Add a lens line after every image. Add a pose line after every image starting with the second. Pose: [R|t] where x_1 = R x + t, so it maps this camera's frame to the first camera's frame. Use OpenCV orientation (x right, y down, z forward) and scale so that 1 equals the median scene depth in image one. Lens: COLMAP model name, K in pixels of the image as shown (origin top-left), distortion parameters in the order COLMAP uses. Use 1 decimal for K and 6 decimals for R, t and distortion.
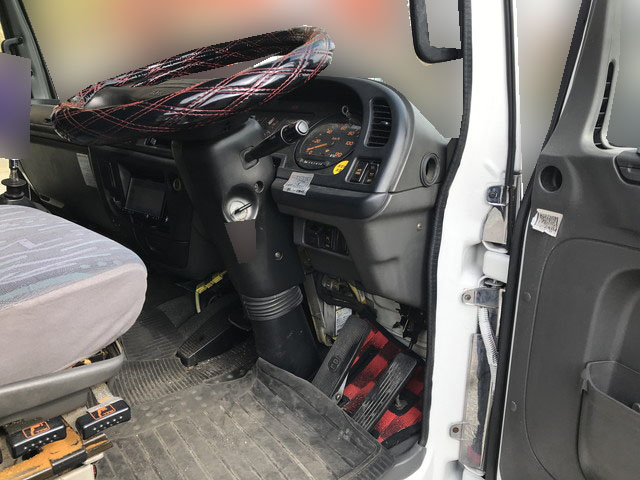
lens RADIAL K [[529.1, 0, 321.9], [0, 529.1, 236.1], [0, 0, 1]] dist [0.031490, -0.034871]
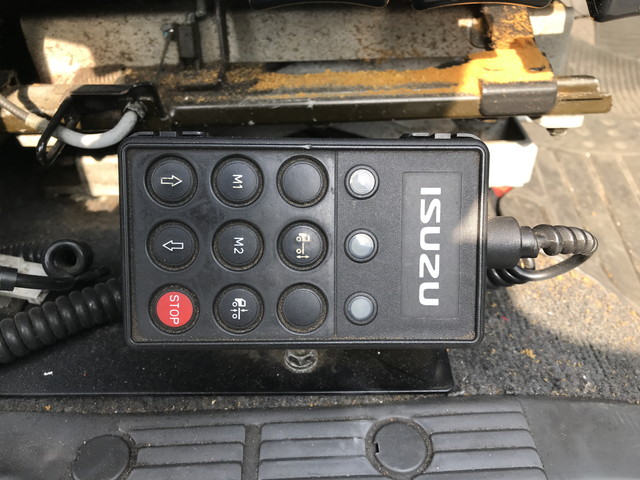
lens RADIAL K [[529.1, 0, 317.6], [0, 529.1, 237.4], [0, 0, 1]] dist [0.031490, -0.034871]
pose [[0.719311, 0.423626, -0.550575, -0.201725], [-0.153033, 0.869709, 0.469241, 0.225868], [0.677623, -0.253274, 0.690420, 0.372462]]
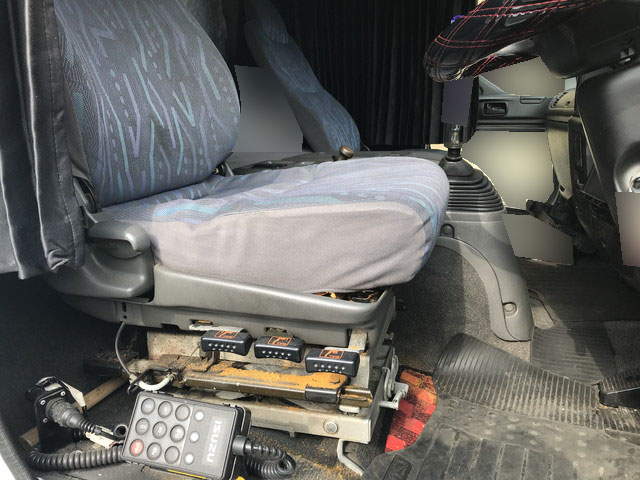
lens RADIAL K [[529.1, 0, 325.1], [0, 529.1, 236.2], [0, 0, 1]] dist [0.031490, -0.034871]
pose [[0.490761, 0.175993, -0.853335, 0.203517], [-0.203506, 0.975452, 0.084140, 0.035831], [0.847195, 0.132366, 0.514529, 0.307116]]
